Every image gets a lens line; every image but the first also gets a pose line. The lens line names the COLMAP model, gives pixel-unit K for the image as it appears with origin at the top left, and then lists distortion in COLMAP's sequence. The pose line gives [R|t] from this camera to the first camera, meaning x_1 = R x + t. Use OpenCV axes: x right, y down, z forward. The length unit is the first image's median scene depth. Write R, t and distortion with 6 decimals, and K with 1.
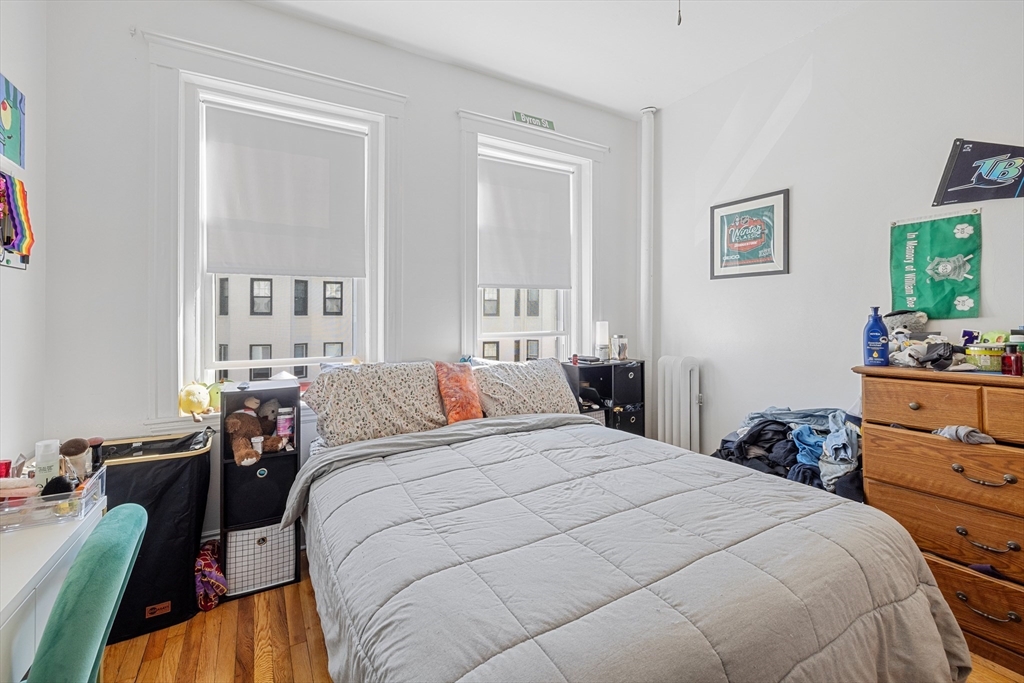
lens RADIAL K [[435.2, 0, 512.0], [0, 435.2, 320.0], [0, 0, 1]] dist [-0.002216, -0.000177]
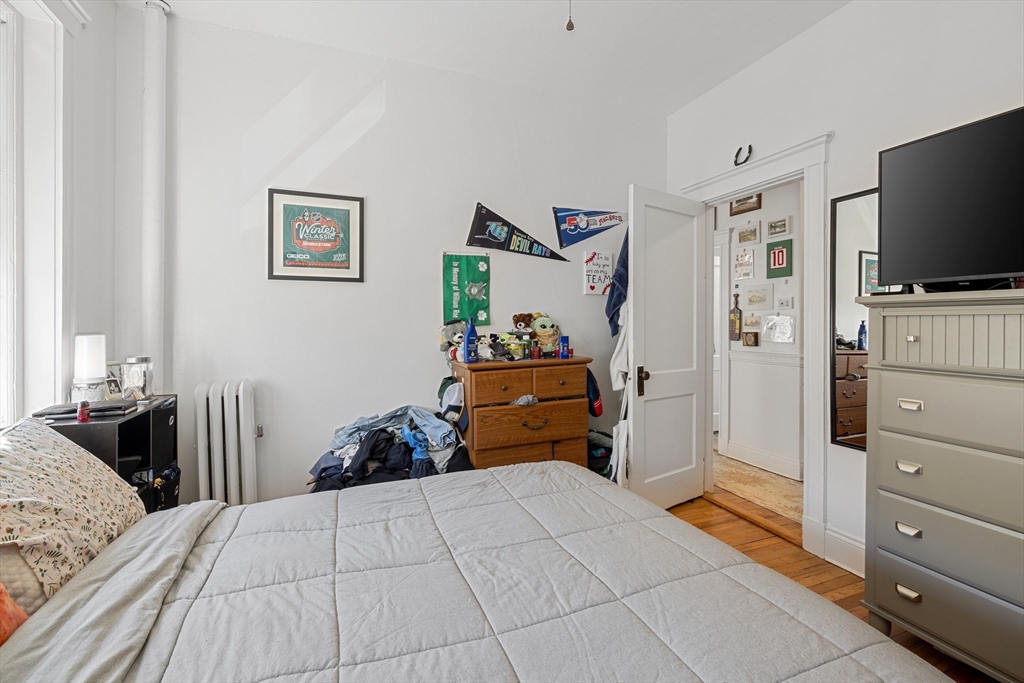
lens RADIAL K [[445.4, 0, 511.4], [0, 445.4, 327.7], [0, 0, 1]] dist [0.000623, 0.000046]
pose [[0.153841, -0.008485, 0.988059, -0.409818], [0.012969, 0.999894, 0.006568, -0.005008], [-0.988010, 0.011804, 0.153935, 0.620647]]
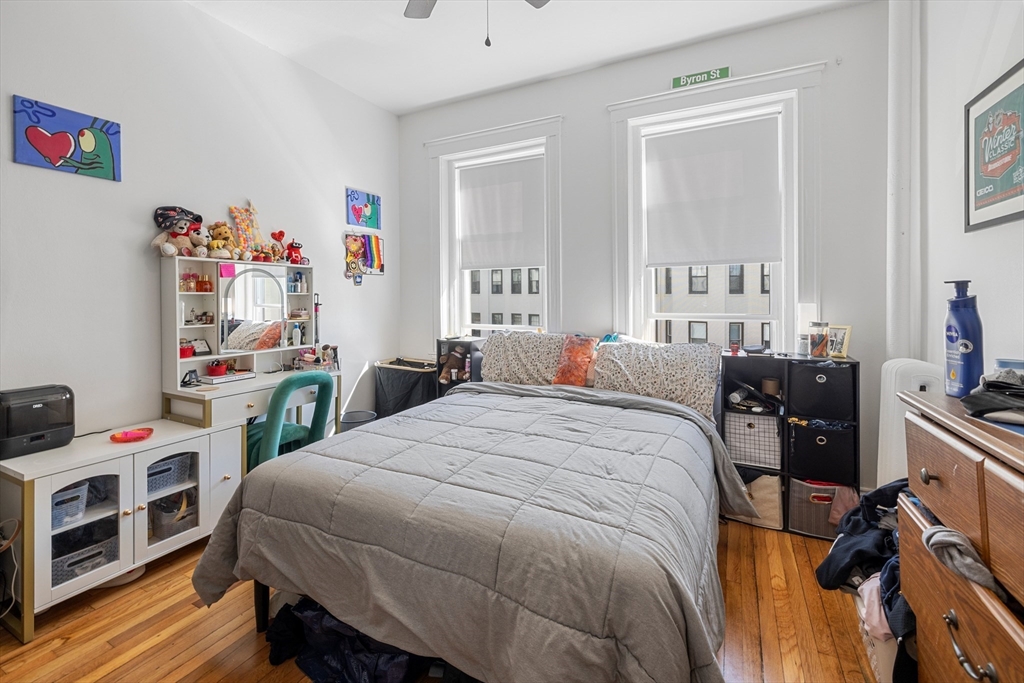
lens RADIAL K [[445.4, 0, 510.2], [0, 445.4, 306.3], [0, 0, 1]] dist [0.000965, 0.000200]
pose [[0.538423, 0.020910, -0.842415, 0.904544], [-0.006041, 0.999762, 0.020955, -0.006874], [0.842653, -0.006194, 0.538422, 0.255592]]
